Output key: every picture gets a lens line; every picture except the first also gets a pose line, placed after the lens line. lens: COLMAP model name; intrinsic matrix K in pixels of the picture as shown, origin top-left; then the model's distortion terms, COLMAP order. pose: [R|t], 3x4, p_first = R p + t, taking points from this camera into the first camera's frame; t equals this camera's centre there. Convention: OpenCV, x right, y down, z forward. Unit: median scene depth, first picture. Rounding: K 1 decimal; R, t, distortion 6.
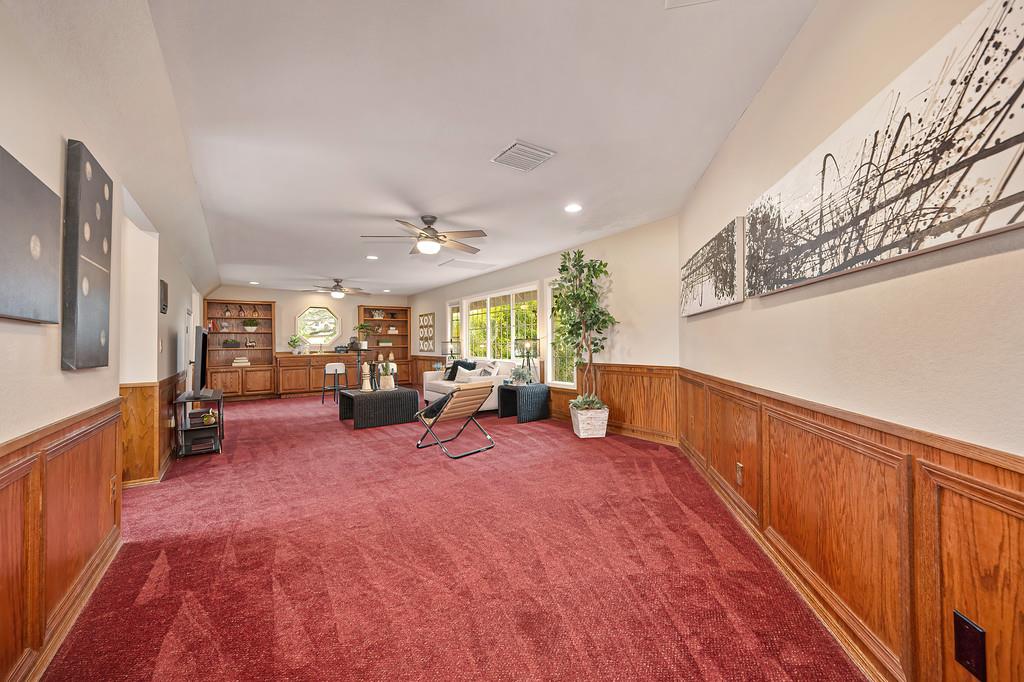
lens RADIAL K [[400.2, 0, 523.4], [0, 400.2, 338.6], [0, 0, 1]] dist [-0.000596, -0.000028]
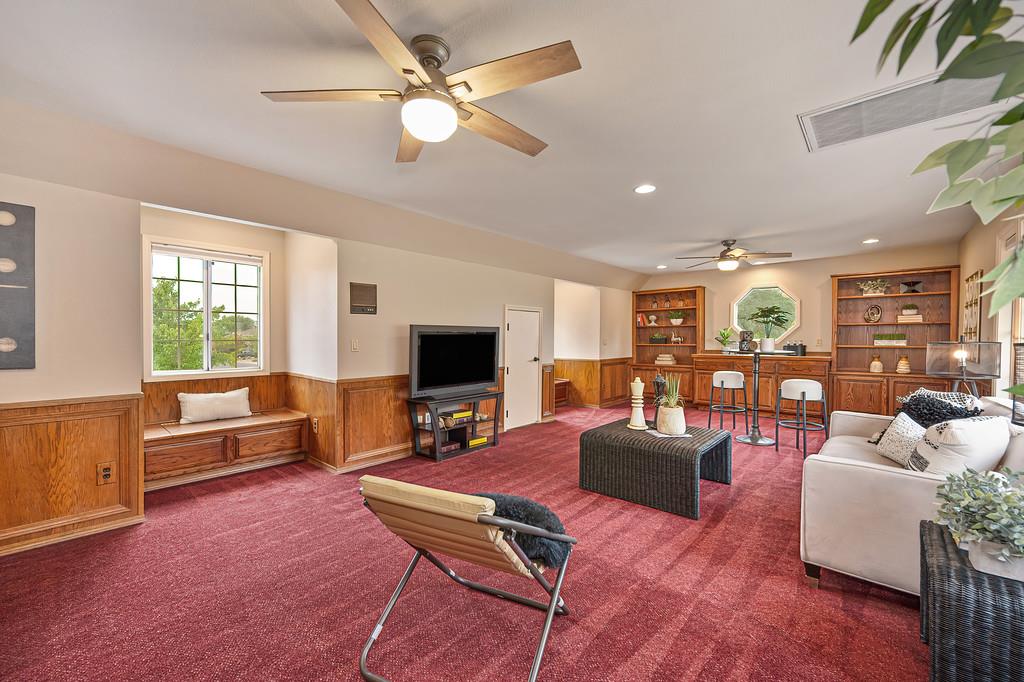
lens RADIAL K [[400.2, 0, 523.4], [0, 400.2, 338.6], [0, 0, 1]] dist [-0.000596, -0.000028]
pose [[0.211262, 0.010687, -0.977371, 0.084071], [0.006195, 0.999905, 0.012273, -0.000817], [0.977410, -0.008648, 0.211176, 0.502127]]
